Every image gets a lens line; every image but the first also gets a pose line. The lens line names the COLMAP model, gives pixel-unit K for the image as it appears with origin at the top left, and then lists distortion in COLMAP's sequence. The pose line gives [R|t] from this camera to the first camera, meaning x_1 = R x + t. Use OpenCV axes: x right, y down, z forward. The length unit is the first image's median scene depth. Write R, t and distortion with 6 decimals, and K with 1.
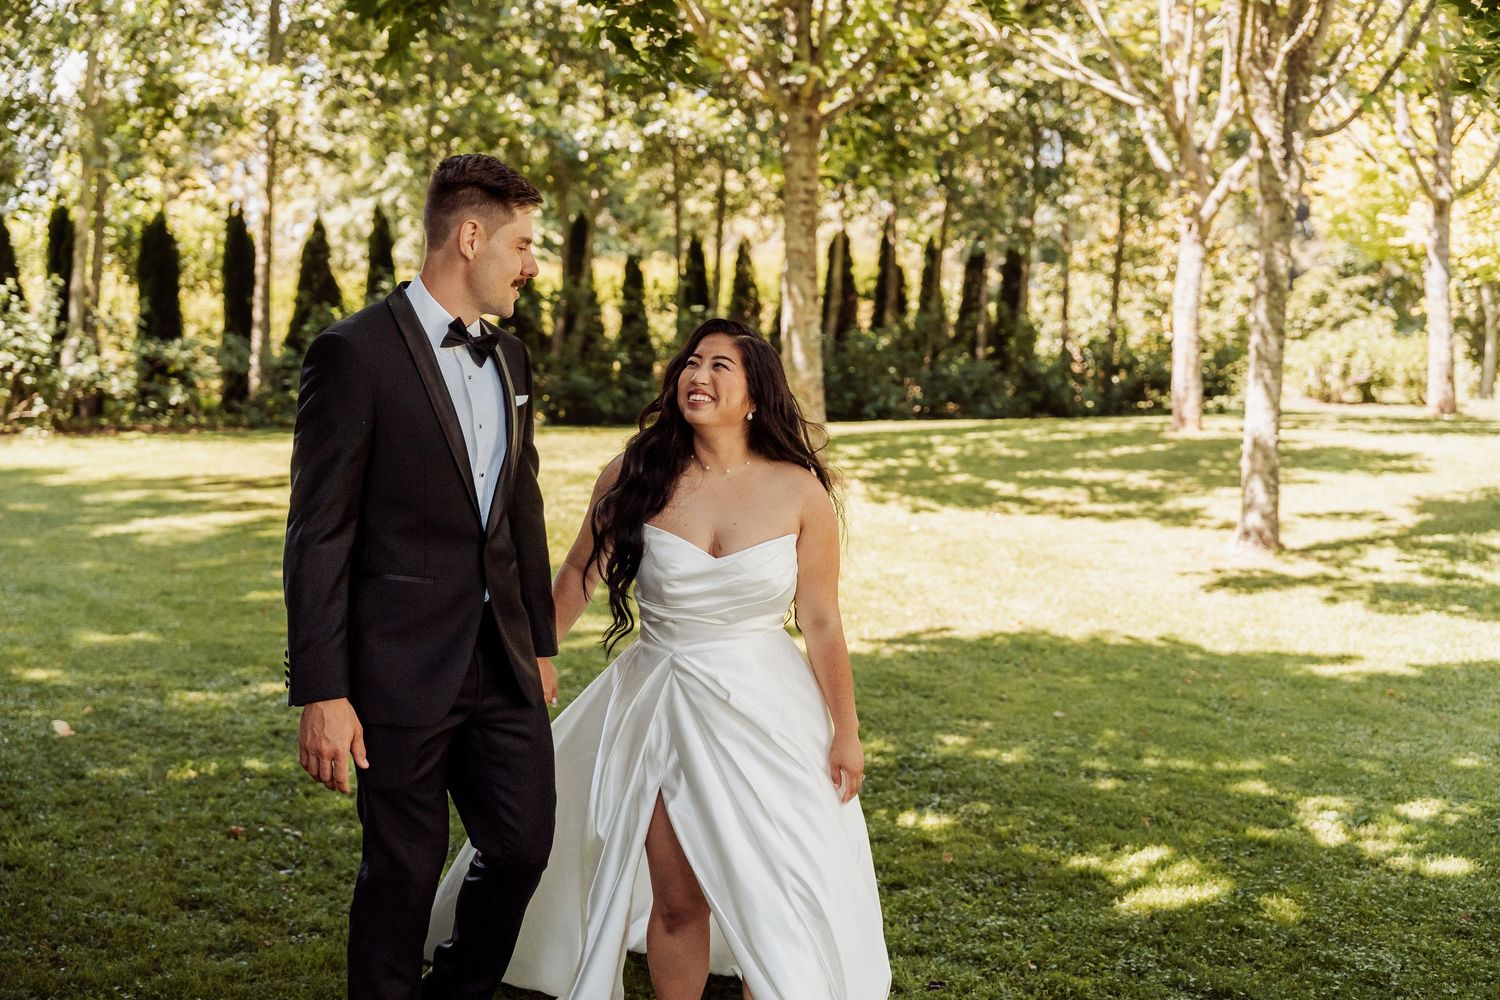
lens RADIAL K [[1889.3, 0, 750.0], [0, 1889.3, 500.0], [0, 0, 1]] dist [0.006549, 0.009199]
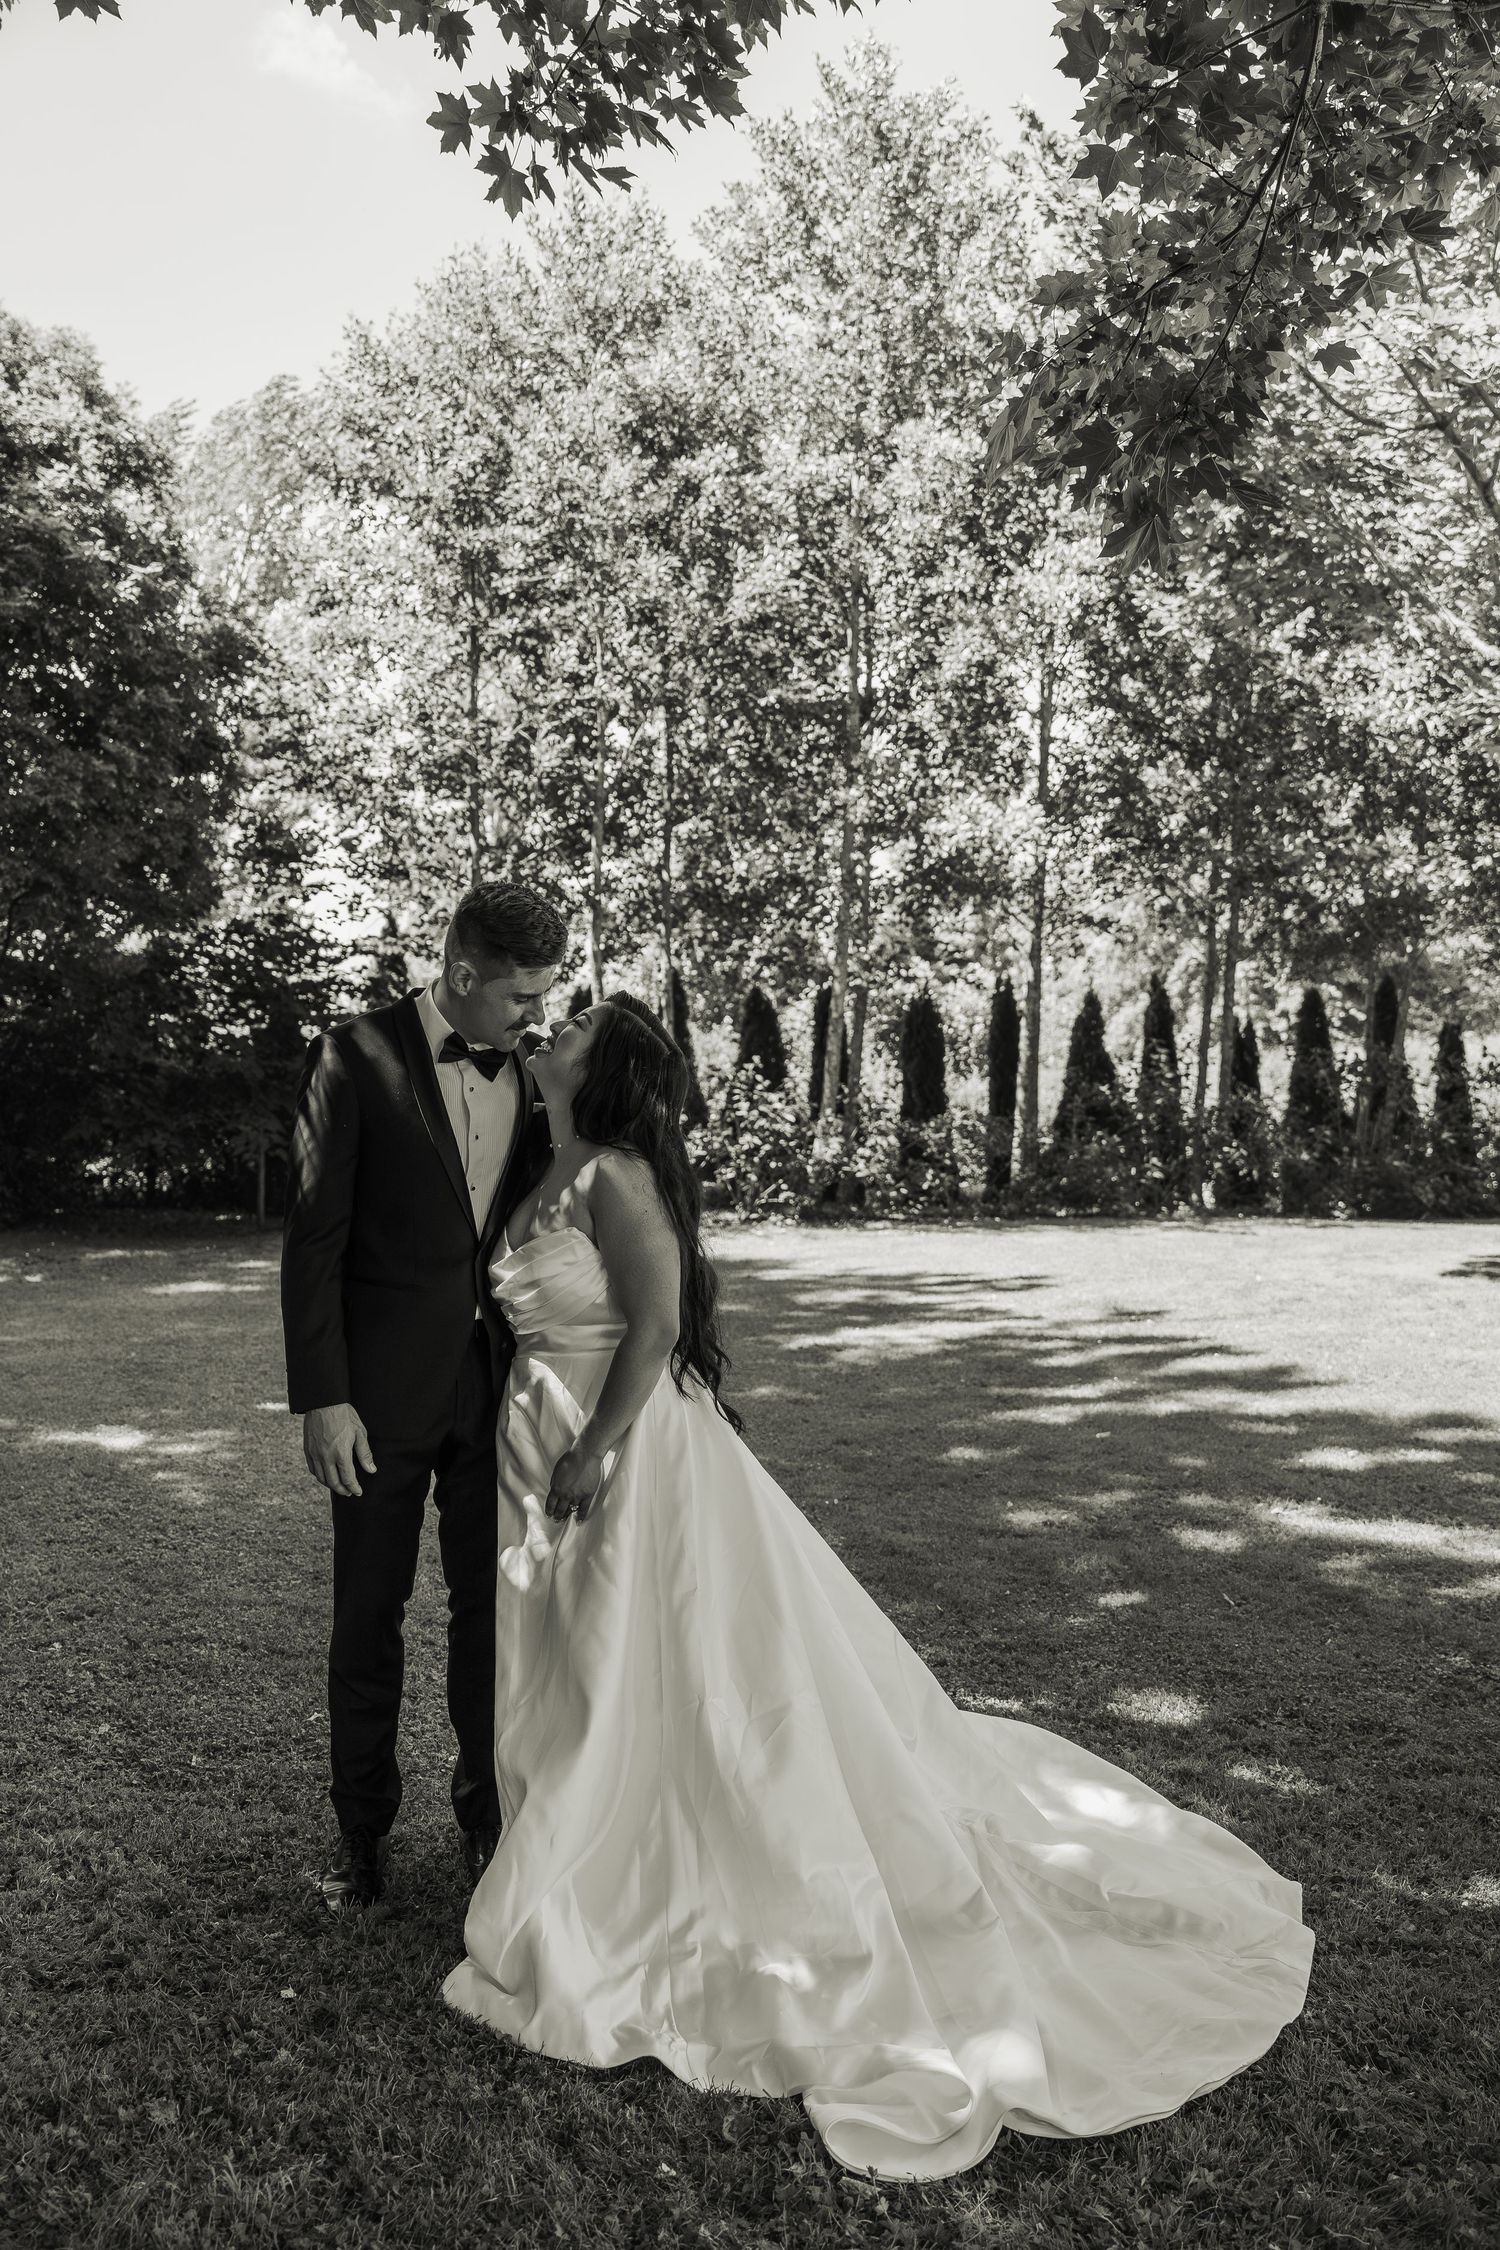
lens RADIAL K [[1850.8, 0, 743.2], [0, 1850.8, 1119.5], [0, 0, 1]] dist [-0.000496, 0.007287]
pose [[0.914862, -0.012126, -0.403585, -0.022655], [-0.025154, 0.995896, -0.086942, -0.004611], [0.402982, 0.089692, 0.910802, 0.133590]]
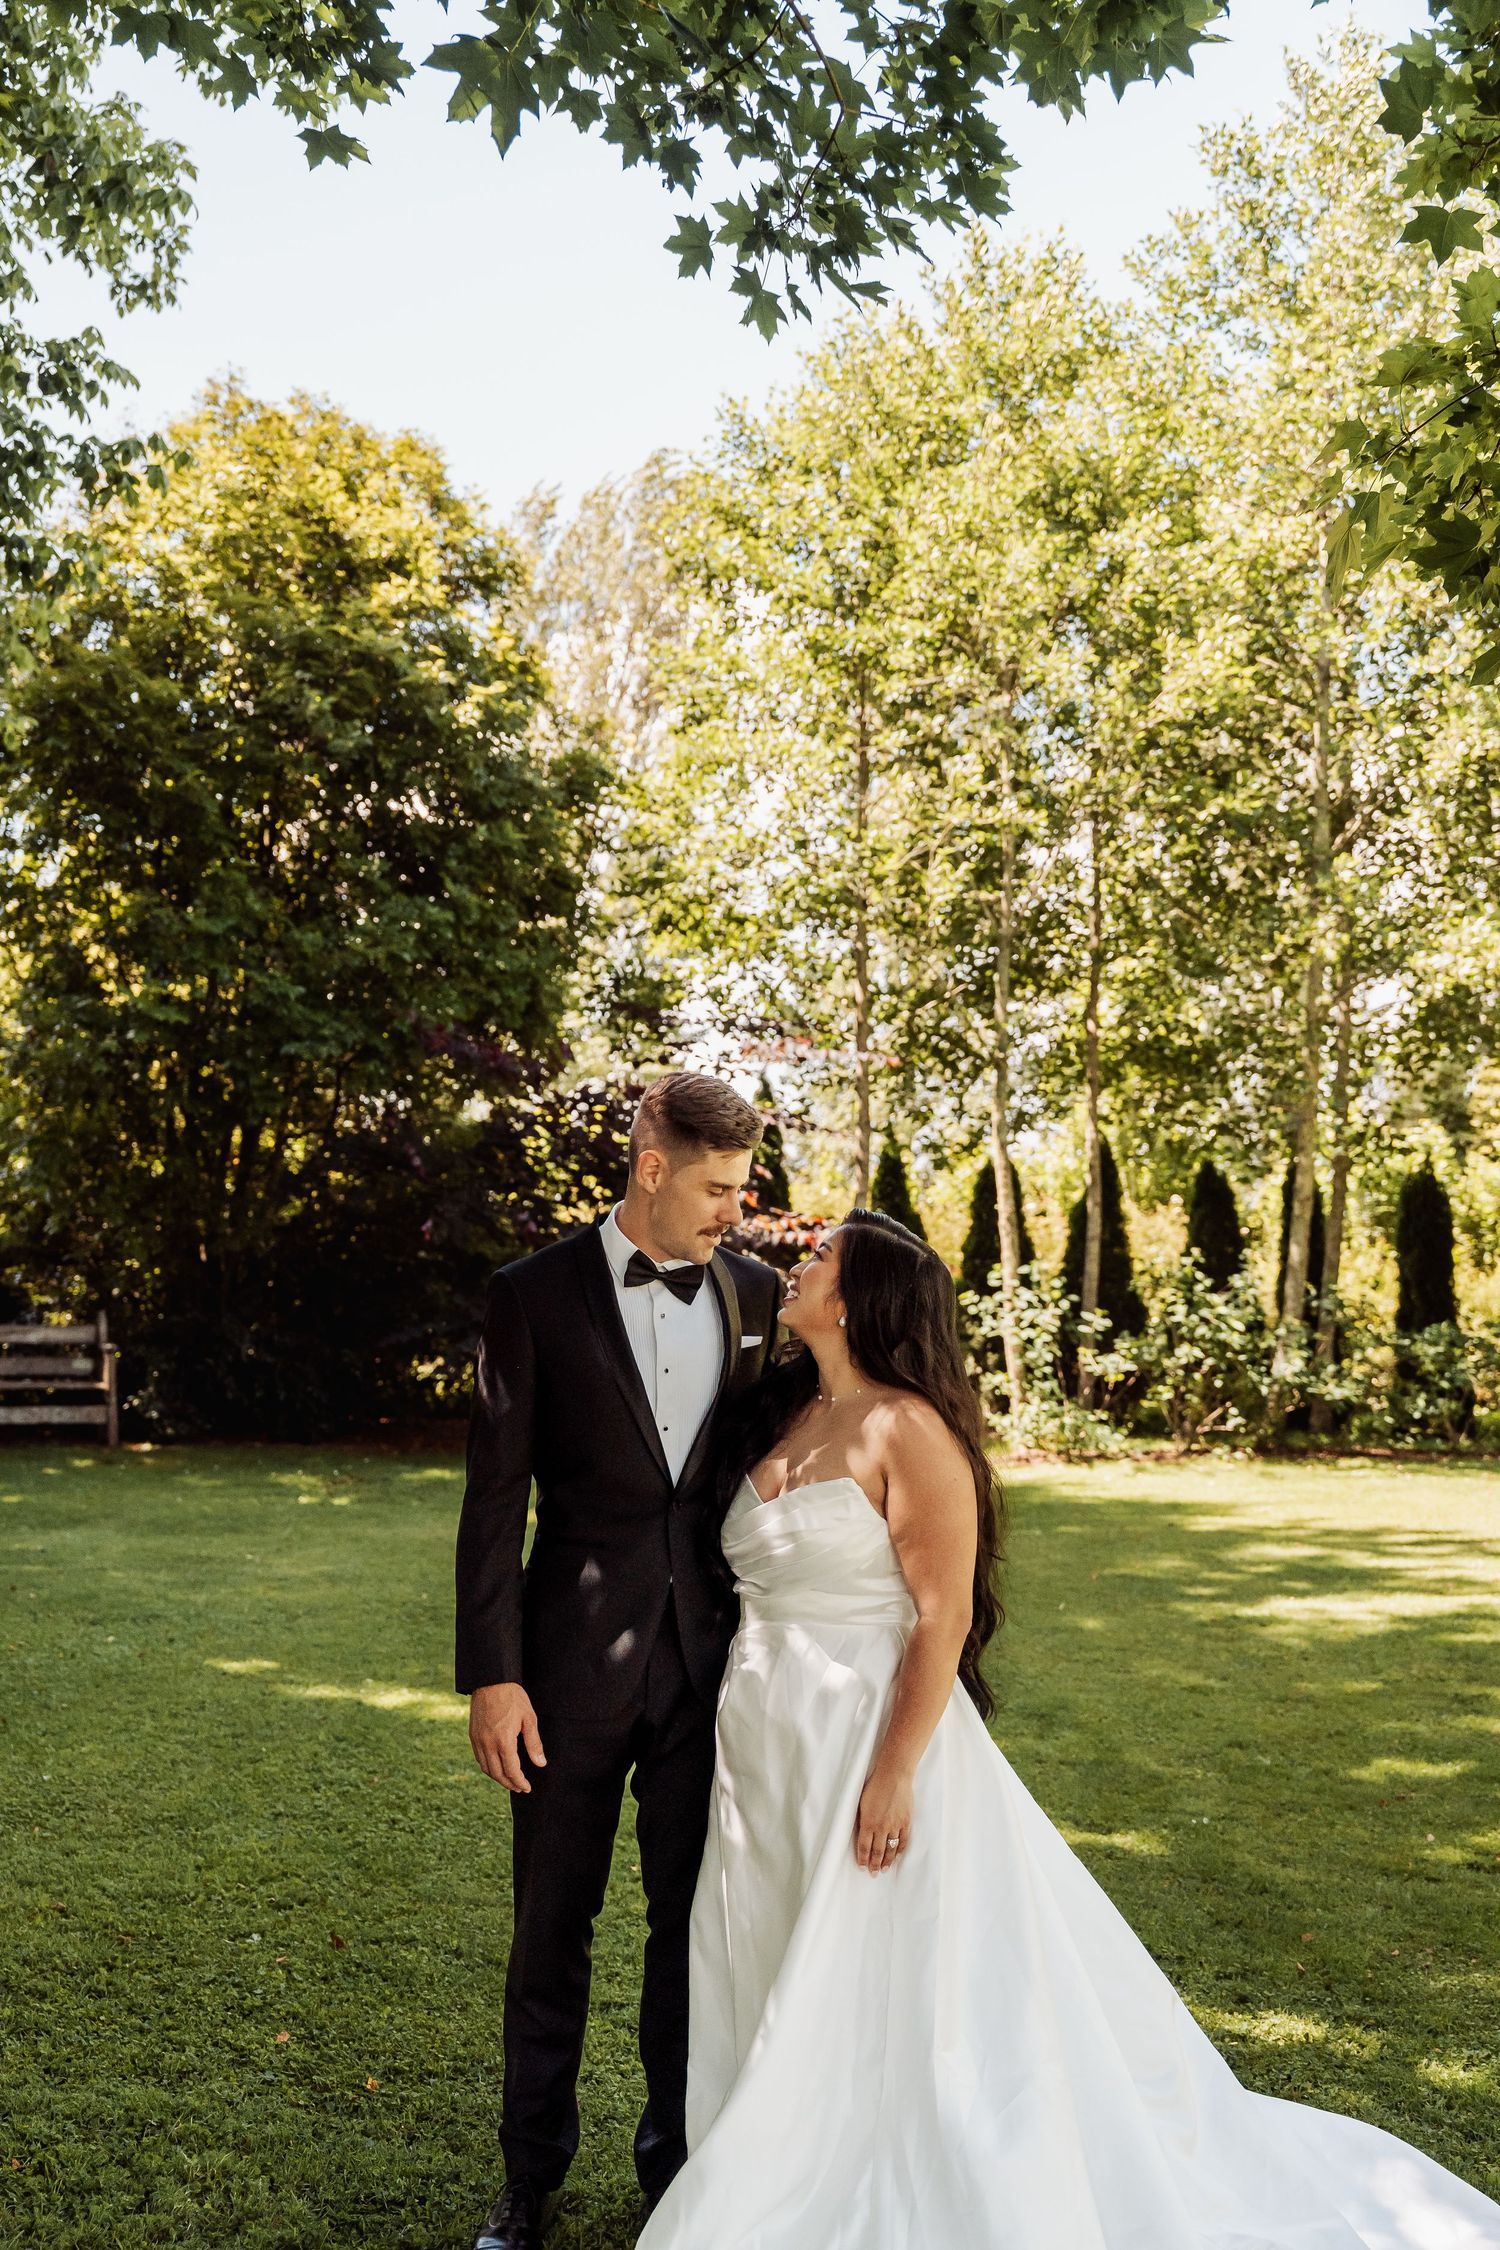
lens RADIAL K [[2262.8, 0, 750.0], [0, 2262.8, 1125.0], [0, 0, 1]] dist [0.010069, -0.023581]
pose [[0.812796, -0.049940, -0.580404, -0.006826], [-0.055177, 0.985240, -0.162042, -0.007029], [0.579929, 0.163732, 0.798044, 0.133490]]
